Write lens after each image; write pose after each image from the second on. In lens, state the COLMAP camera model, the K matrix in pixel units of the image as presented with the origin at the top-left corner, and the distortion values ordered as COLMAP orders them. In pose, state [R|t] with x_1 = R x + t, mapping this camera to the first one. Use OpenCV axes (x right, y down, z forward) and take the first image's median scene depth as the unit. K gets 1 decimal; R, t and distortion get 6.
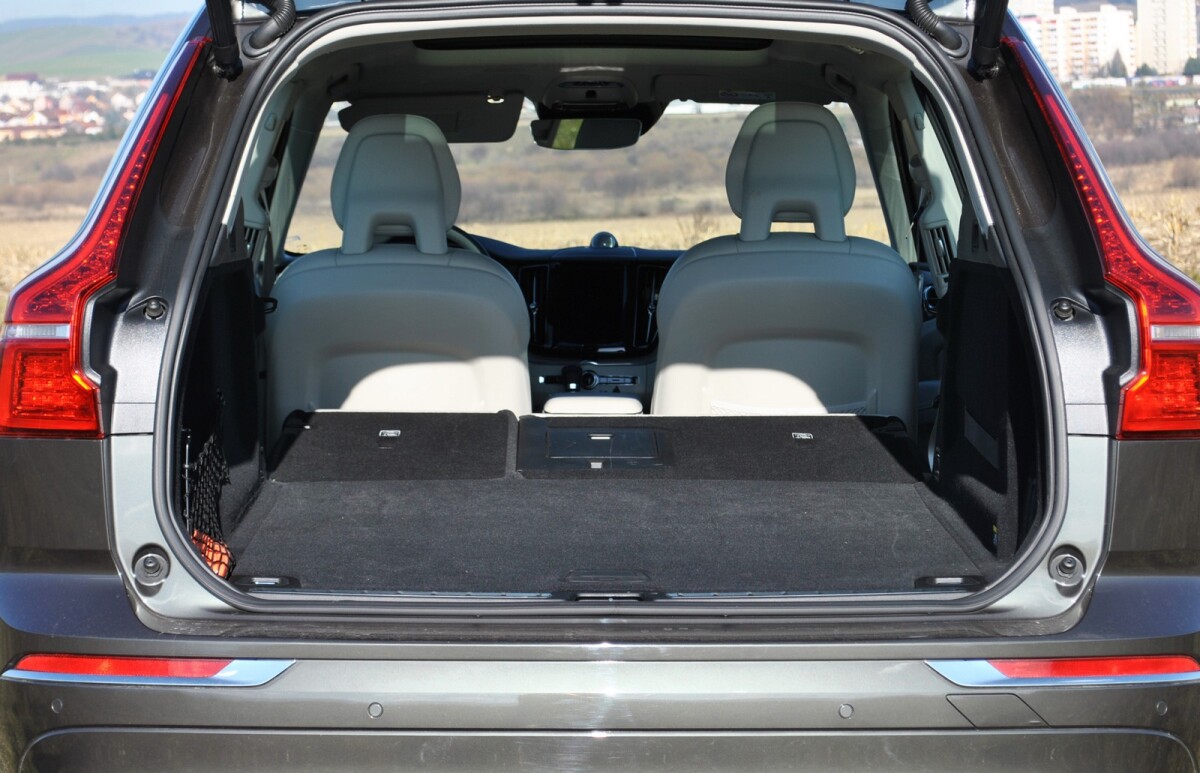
lens RADIAL K [[2845.7, 0, 600.0], [0, 2845.7, 386.5], [0, 0, 1]] dist [0.031696, -0.182551]
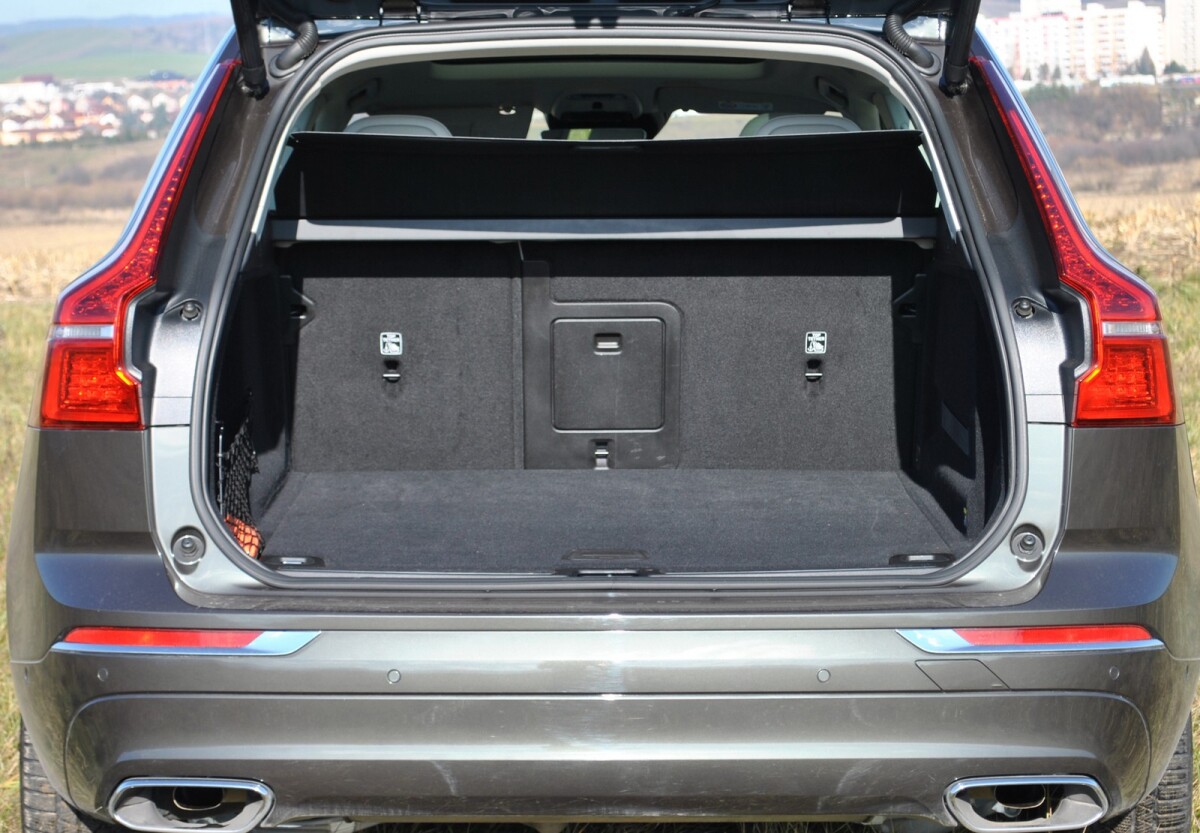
lens RADIAL K [[3117.3, 0, 600.0], [0, 3117.3, 416.5], [0, 0, 1]] dist [-0.000627, -0.259755]
pose [[0.999894, -0.003412, -0.014136, 0.016895], [0.003494, 0.999977, 0.005752, 0.006851], [0.014116, -0.005801, 0.999884, -0.188685]]
